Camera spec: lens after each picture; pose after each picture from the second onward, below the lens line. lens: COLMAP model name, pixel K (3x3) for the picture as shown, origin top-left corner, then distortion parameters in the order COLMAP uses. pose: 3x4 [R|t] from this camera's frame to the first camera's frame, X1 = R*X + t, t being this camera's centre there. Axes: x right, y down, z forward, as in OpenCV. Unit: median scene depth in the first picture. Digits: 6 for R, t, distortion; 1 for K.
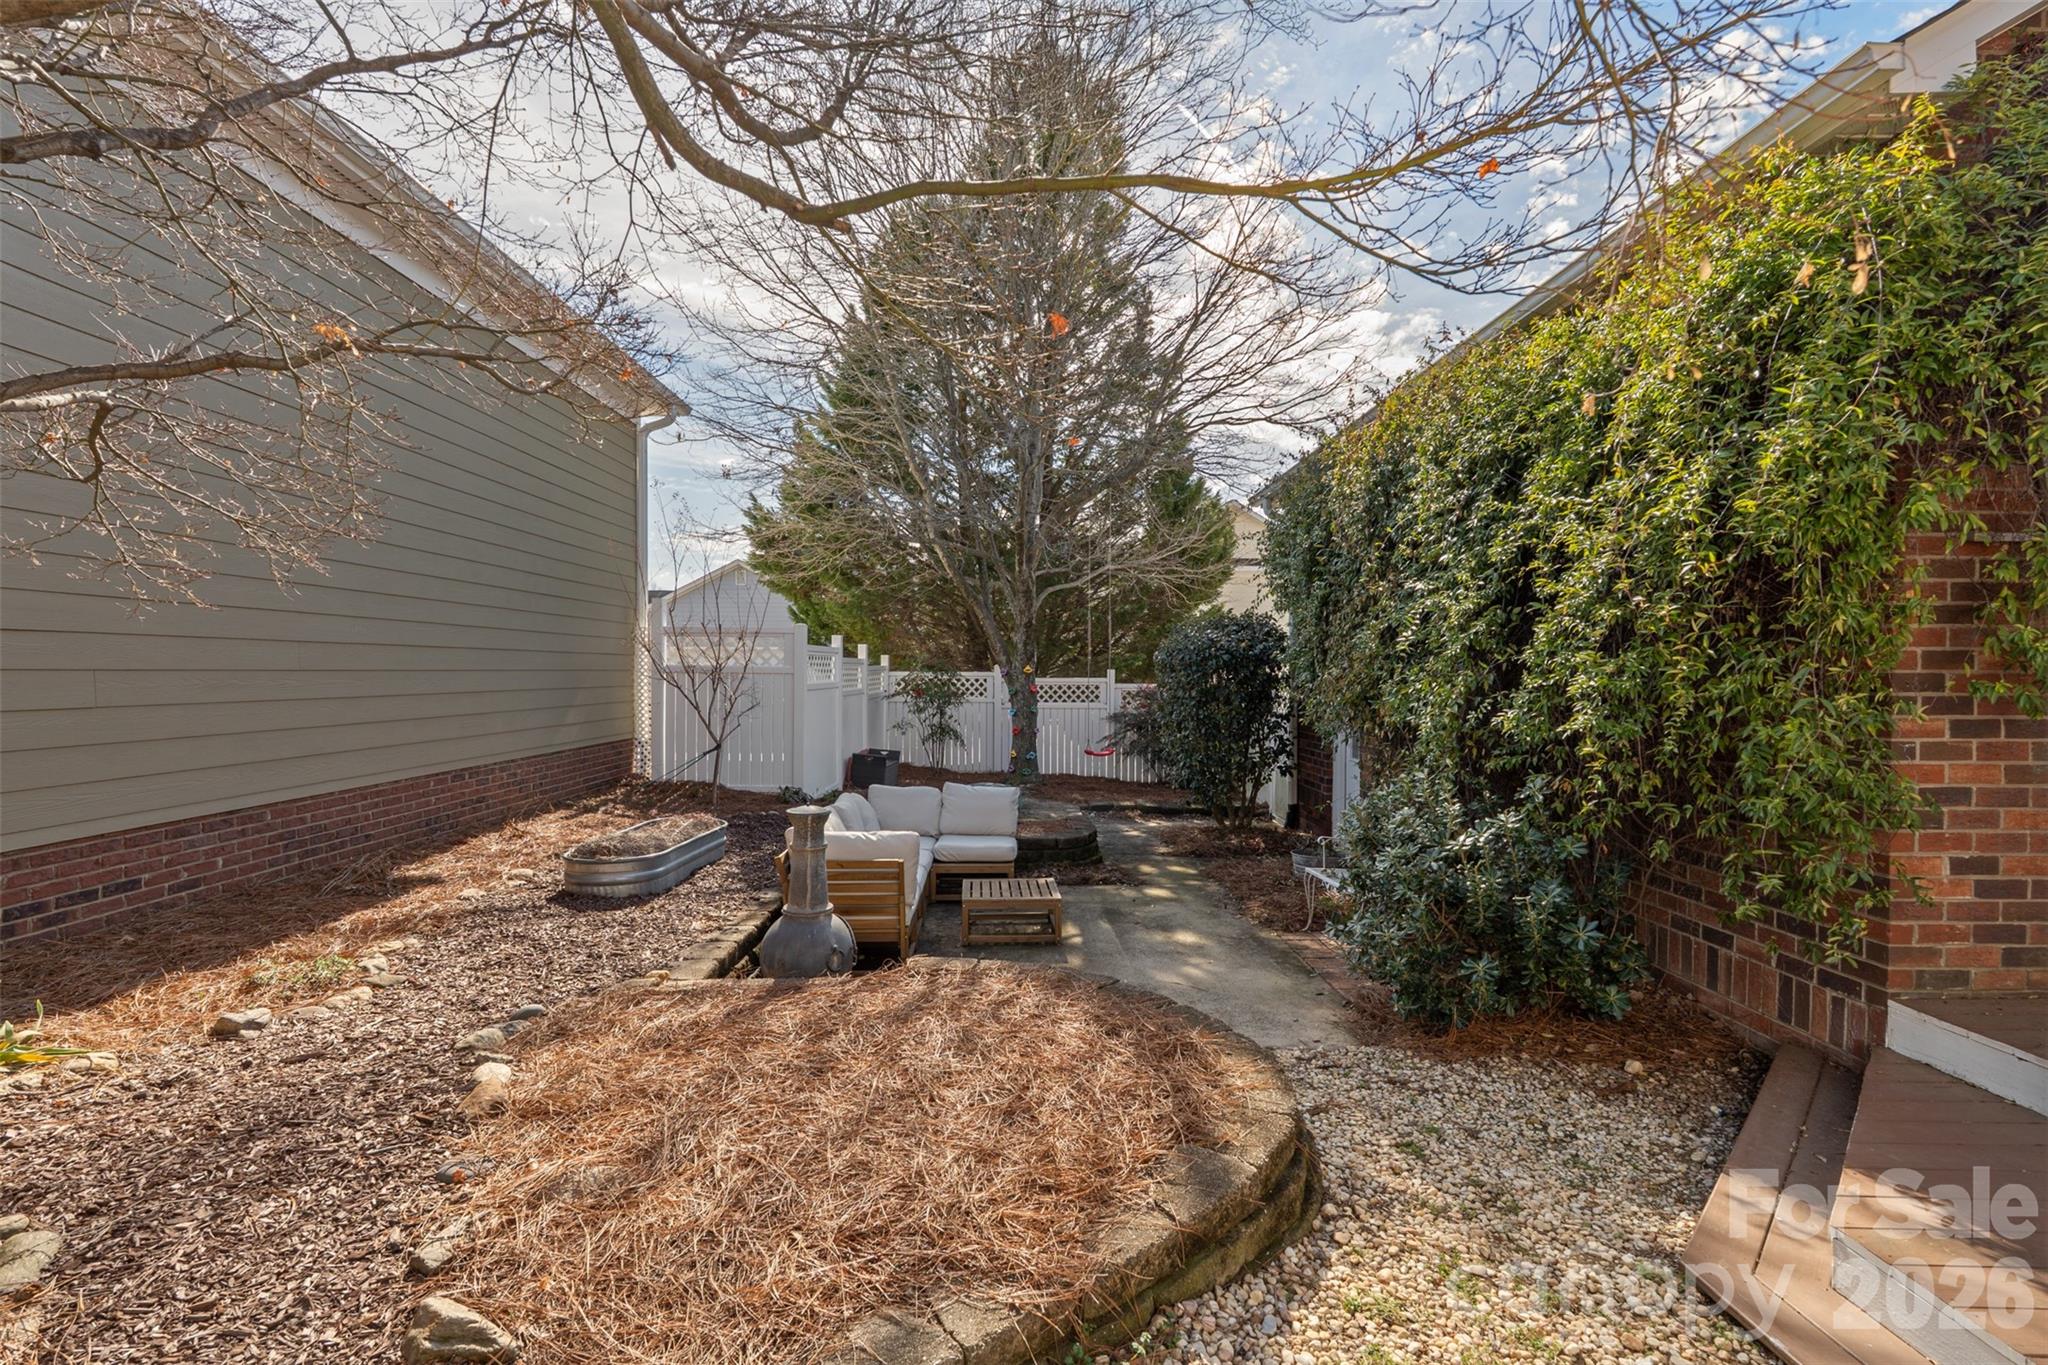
lens RADIAL K [[956.7, 0, 1026.4], [0, 956.7, 676.7], [0, 0, 1]] dist [0.002099, -0.000155]
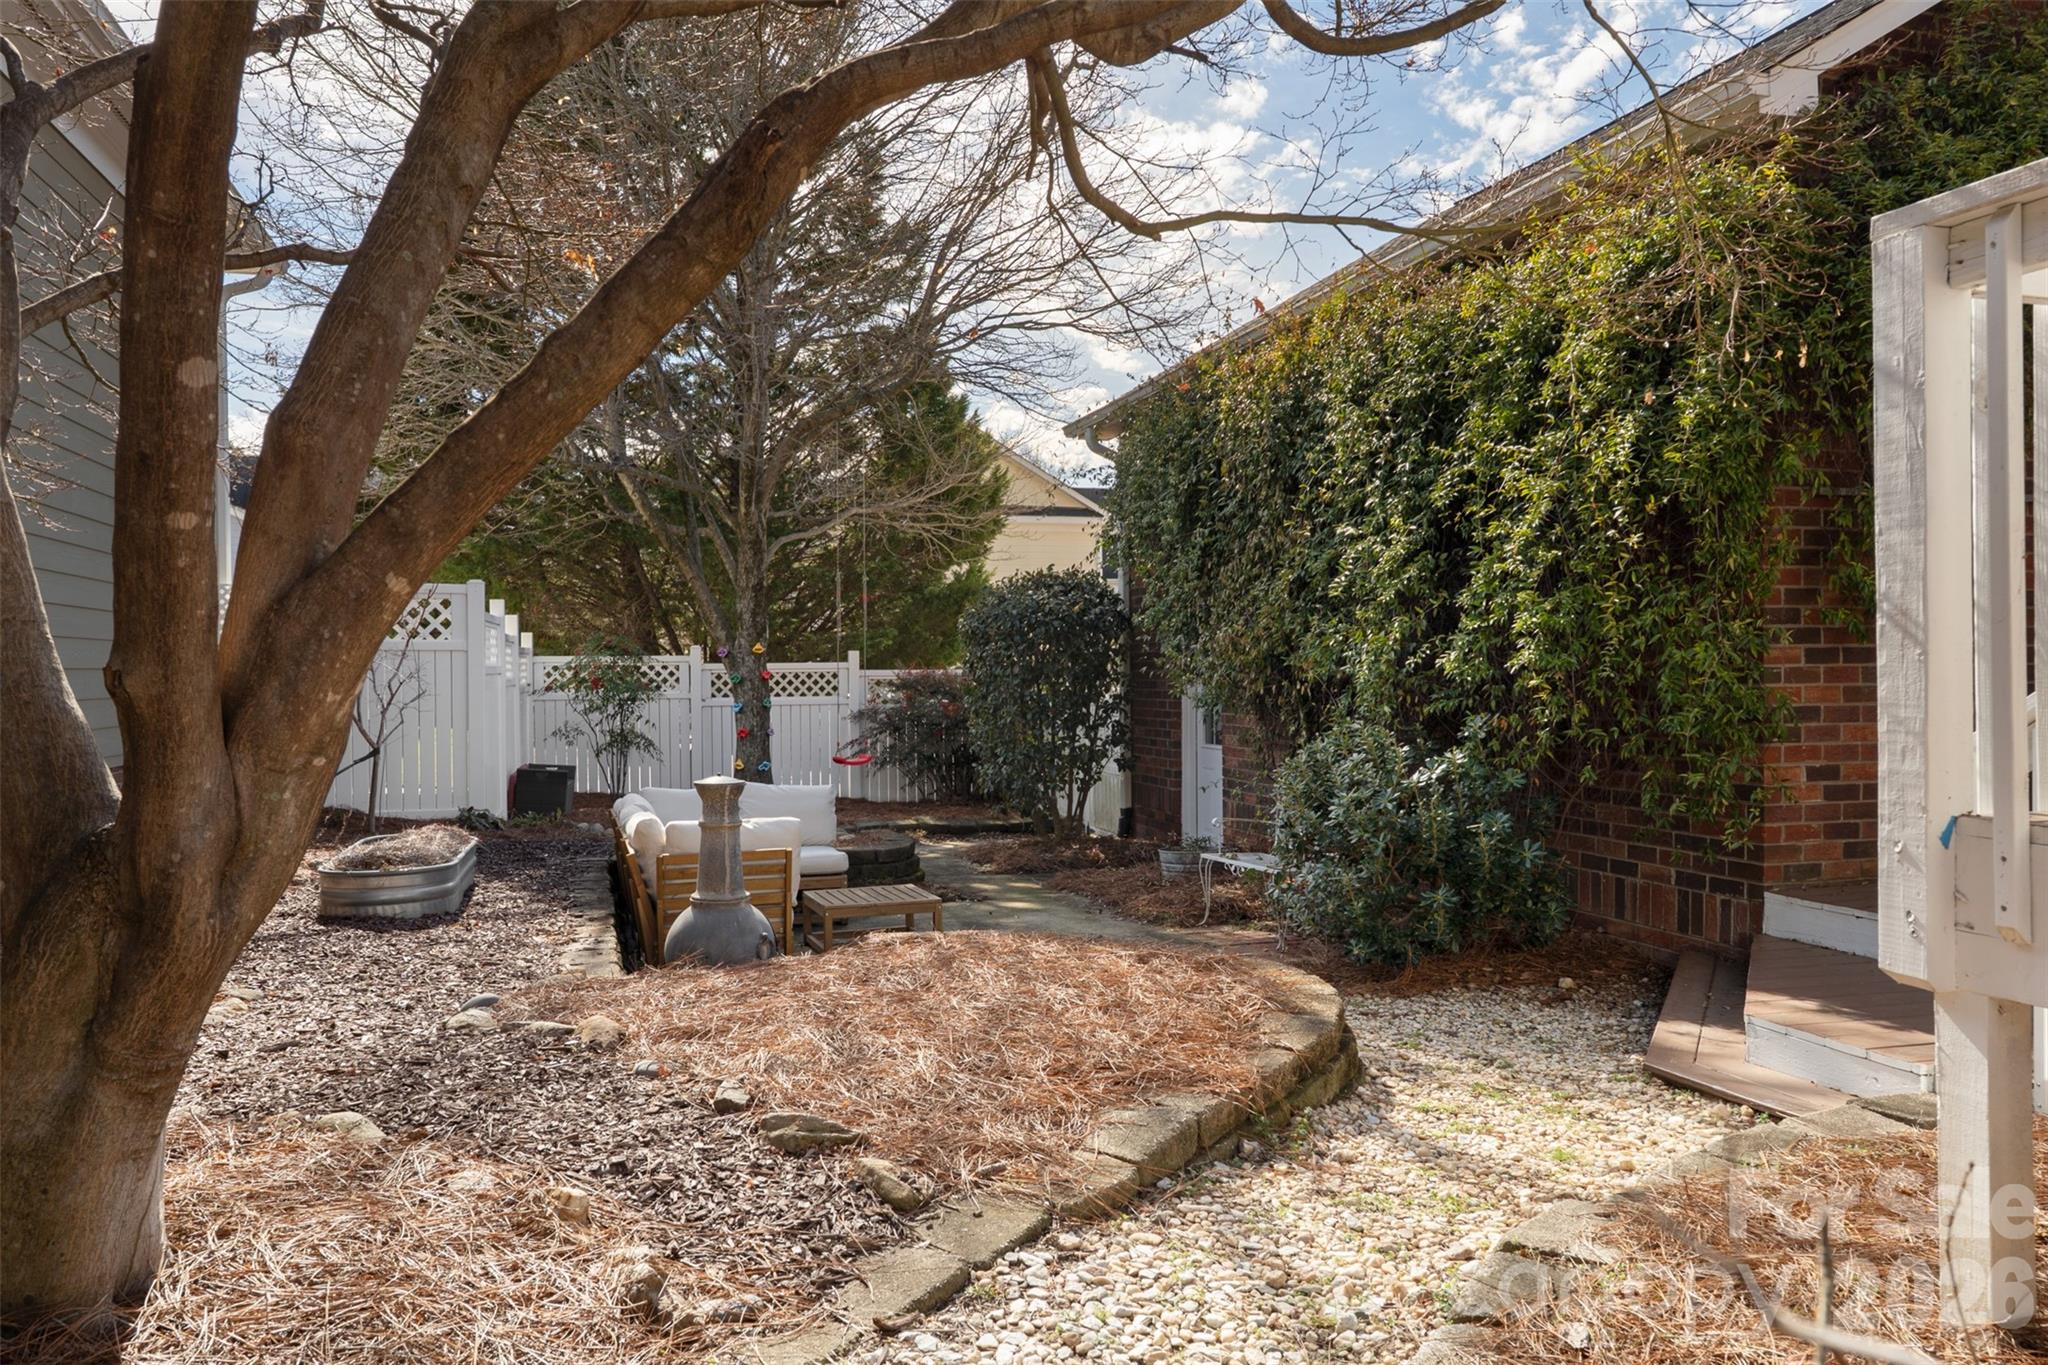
lens RADIAL K [[1412.2, 0, 1021.7], [0, 1412.2, 679.8], [0, 0, 1]] dist [-0.000358, 0.002594]
pose [[0.961499, -0.014055, 0.274451, -0.349768], [0.013730, 0.999901, 0.003107, 0.054133], [-0.274467, 0.000781, 0.961596, -0.321338]]
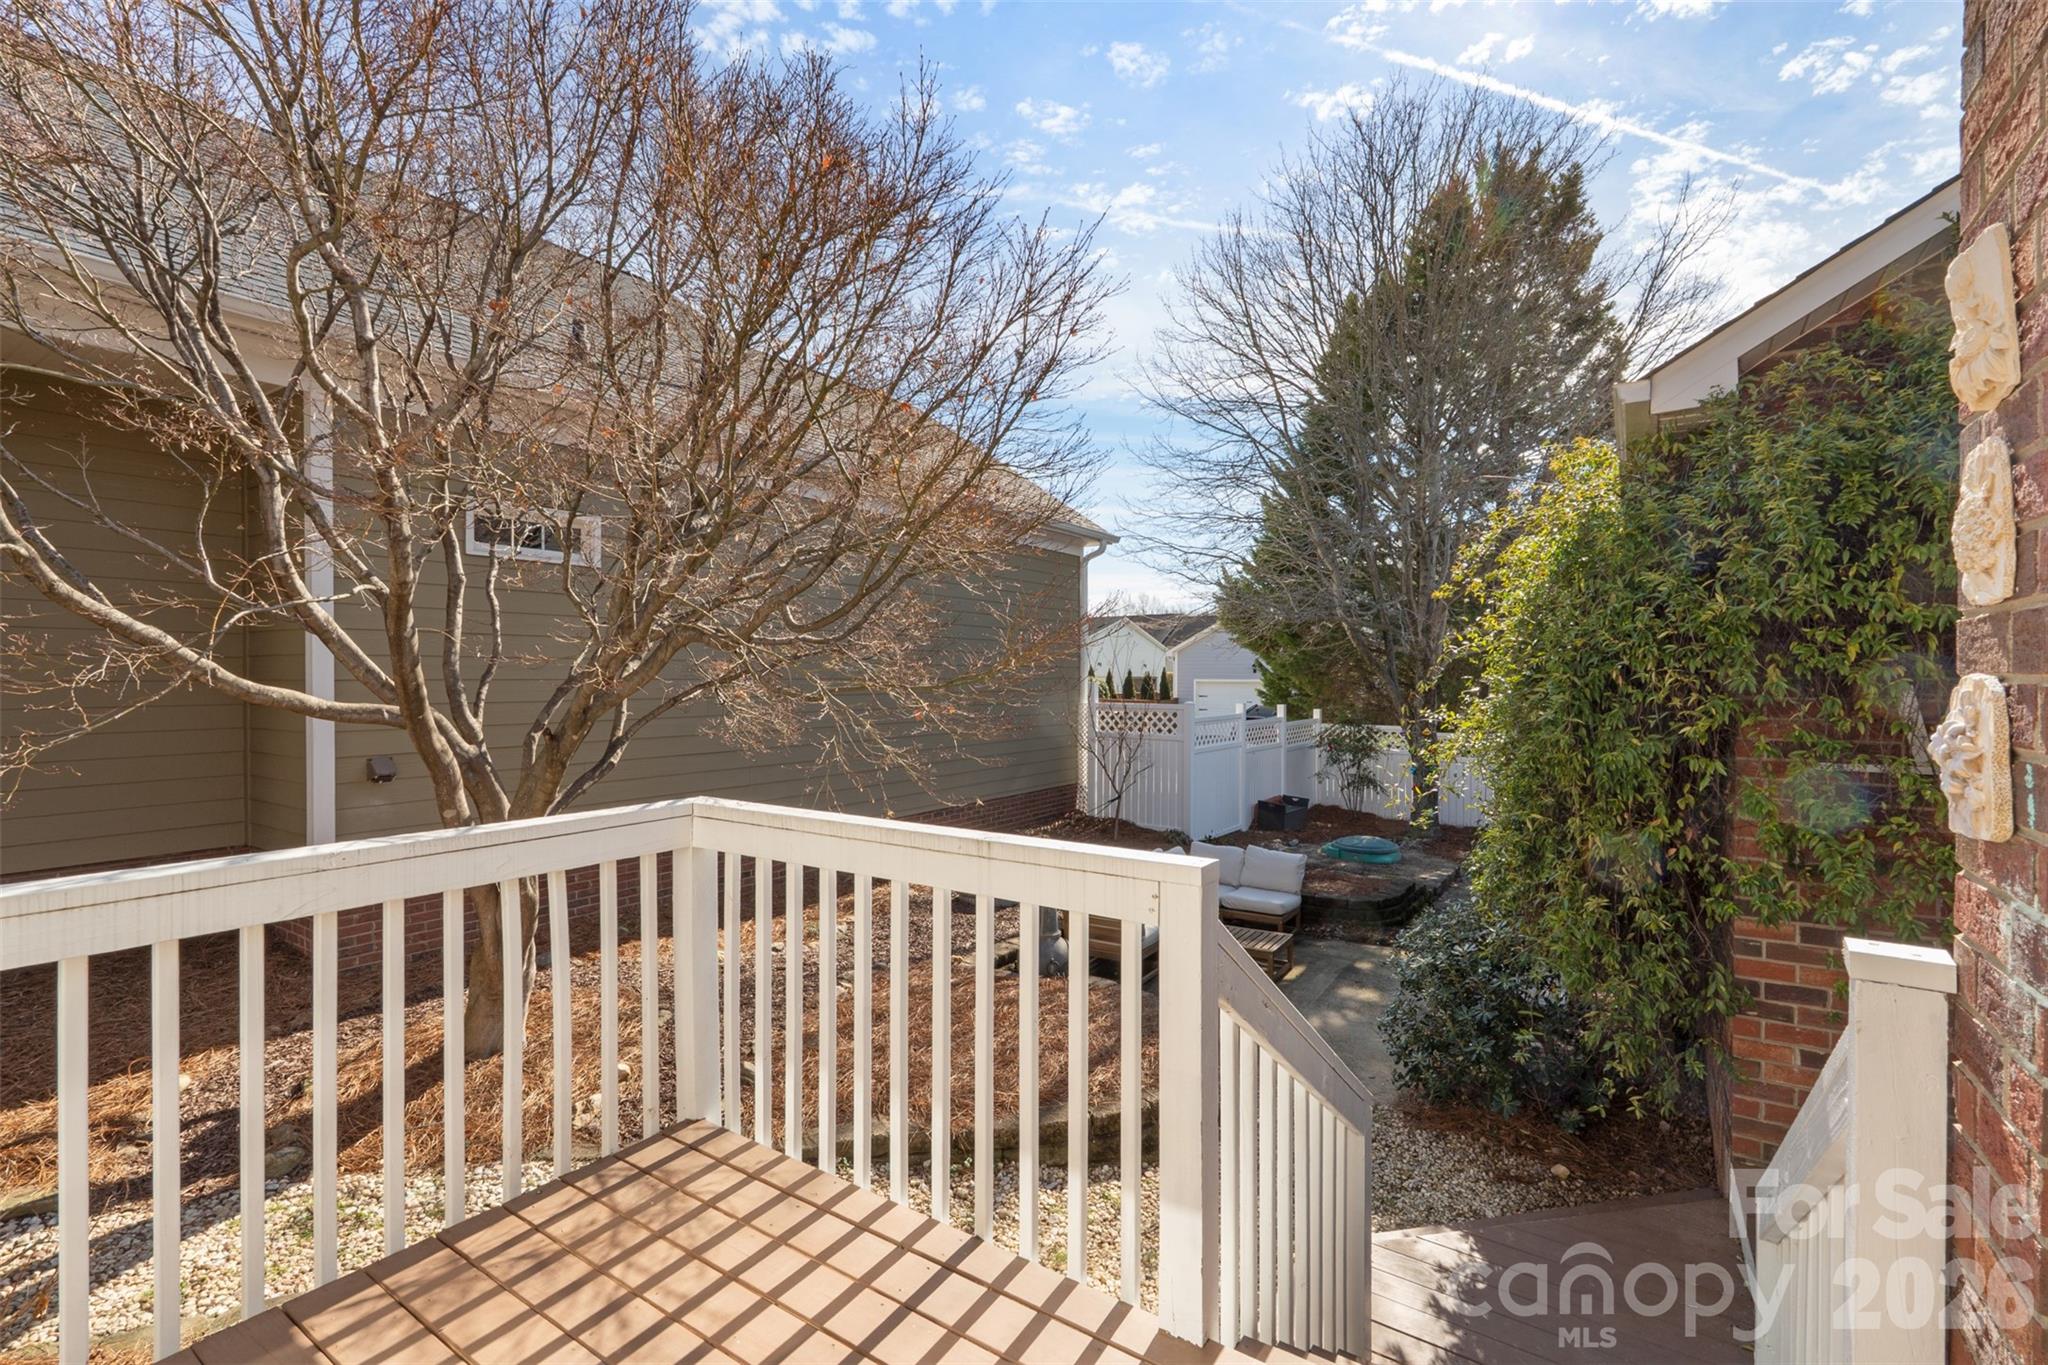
lens RADIAL K [[904.8, 0, 1023.9], [0, 904.8, 688.0], [0, 0, 1]] dist [0.006730, 0.000347]
pose [[0.825916, 0.003321, -0.563784, 0.692047], [-0.002550, 0.999994, 0.002156, -0.198584], [0.563788, -0.000344, 0.825919, -0.328989]]
